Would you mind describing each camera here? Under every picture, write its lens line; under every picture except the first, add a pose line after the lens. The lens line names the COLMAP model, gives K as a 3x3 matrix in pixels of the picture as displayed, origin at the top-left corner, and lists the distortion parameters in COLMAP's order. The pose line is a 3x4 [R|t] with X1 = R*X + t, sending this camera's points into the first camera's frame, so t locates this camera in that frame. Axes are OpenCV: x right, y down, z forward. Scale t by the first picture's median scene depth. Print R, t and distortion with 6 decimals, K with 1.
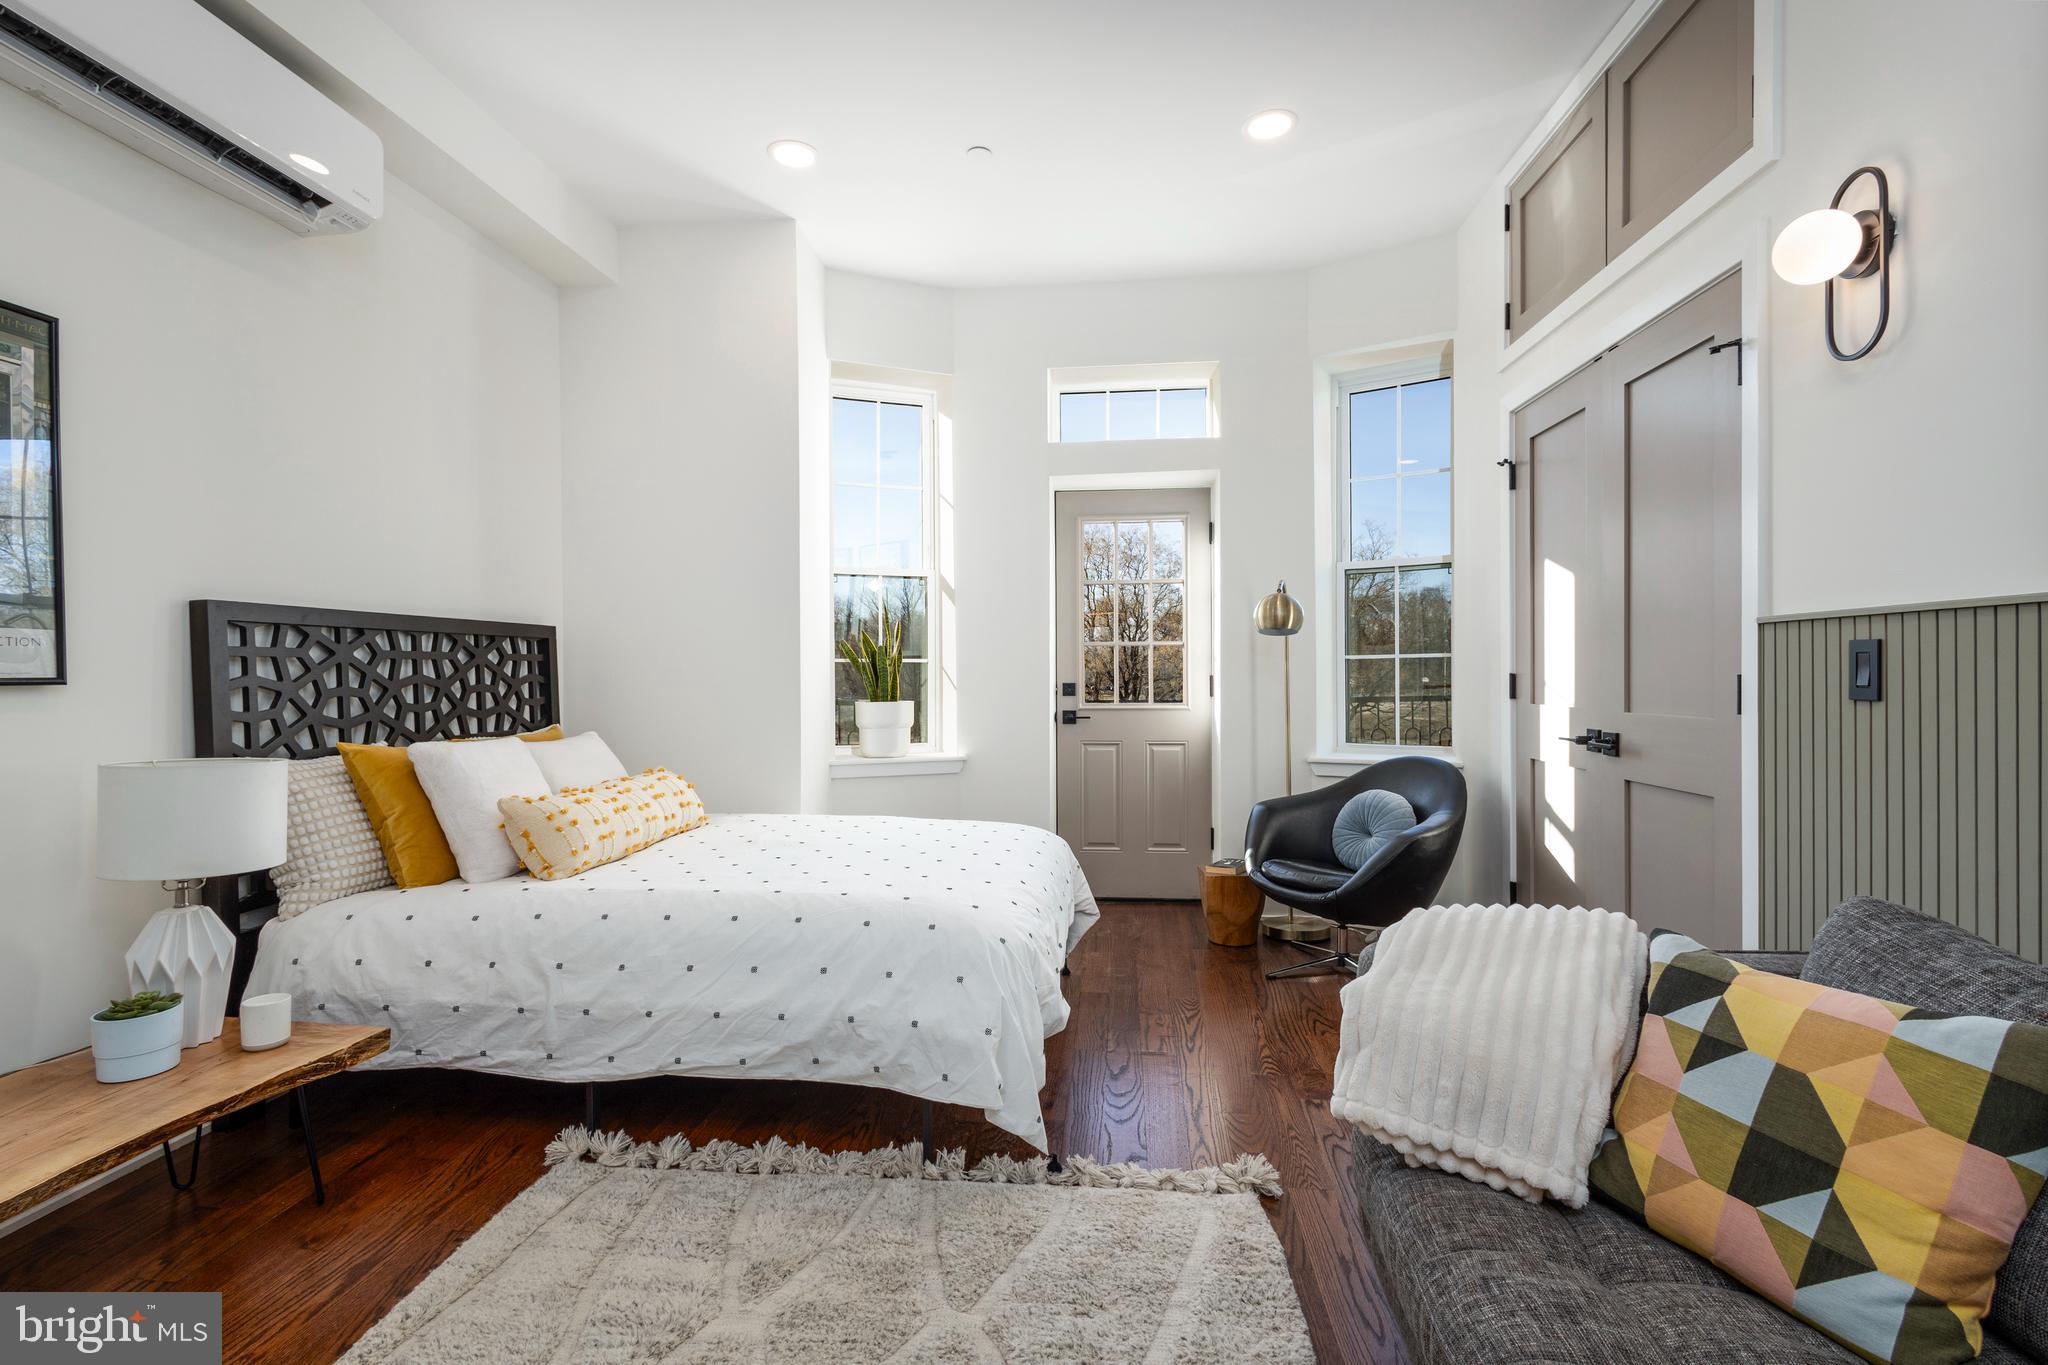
lens RADIAL K [[932.1, 0, 1028.0], [0, 932.1, 683.4], [0, 0, 1]] dist [0.014580, -0.006238]
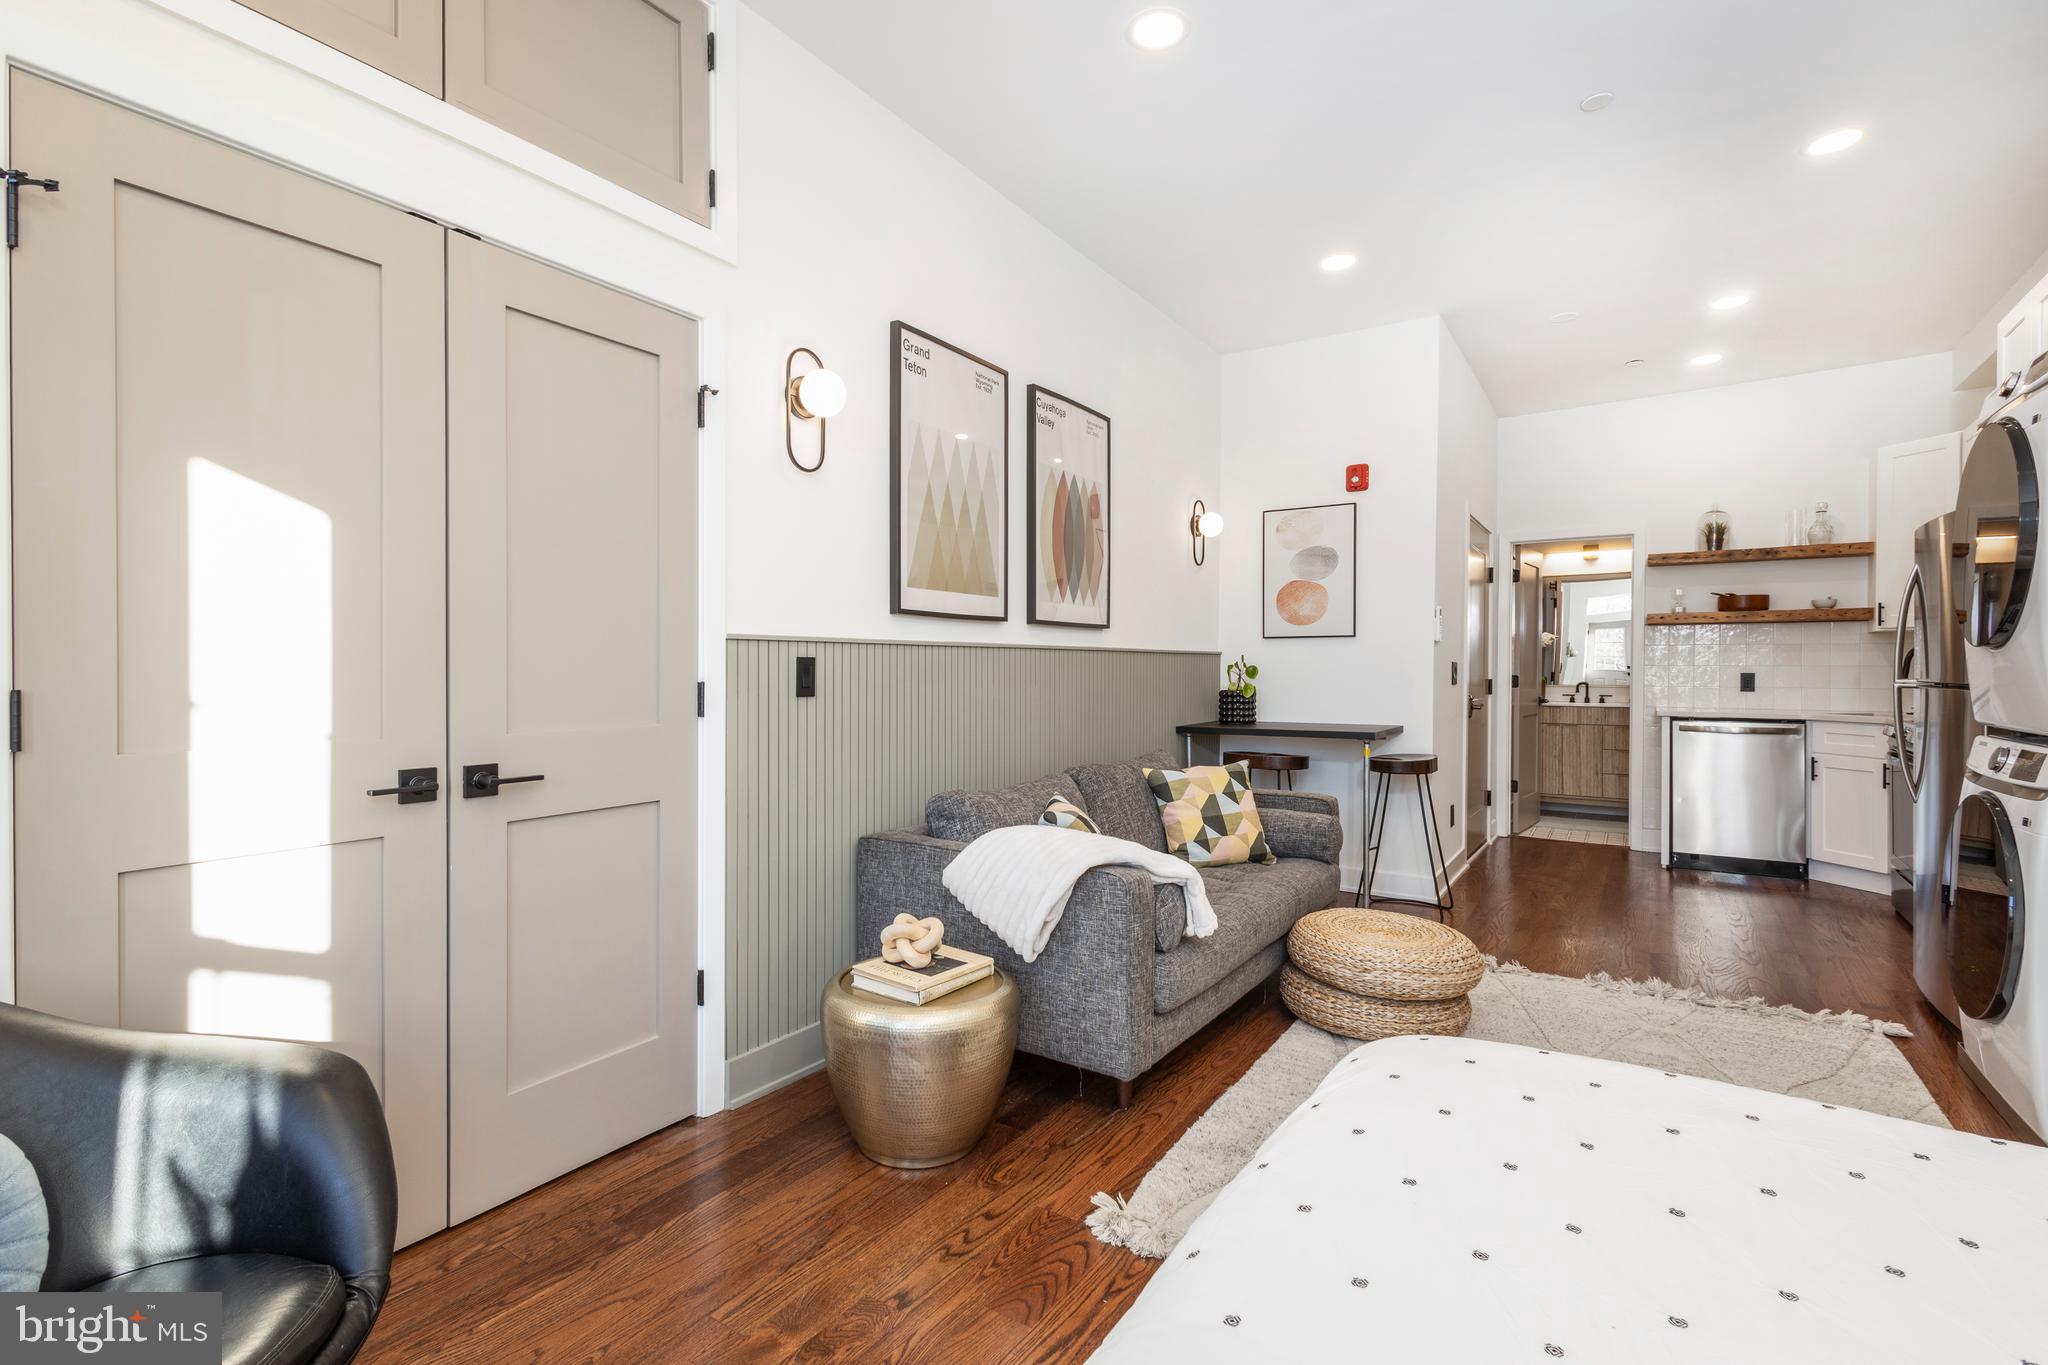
lens RADIAL K [[960.3, 0, 1019.1], [0, 960.3, 674.6], [0, 0, 1]] dist [0.007542, 0.000195]
pose [[-0.881027, -0.002602, 0.473059, -0.143029], [0.005385, 0.999865, 0.015528, -0.032329], [-0.473036, 0.016228, -0.880894, 1.899794]]
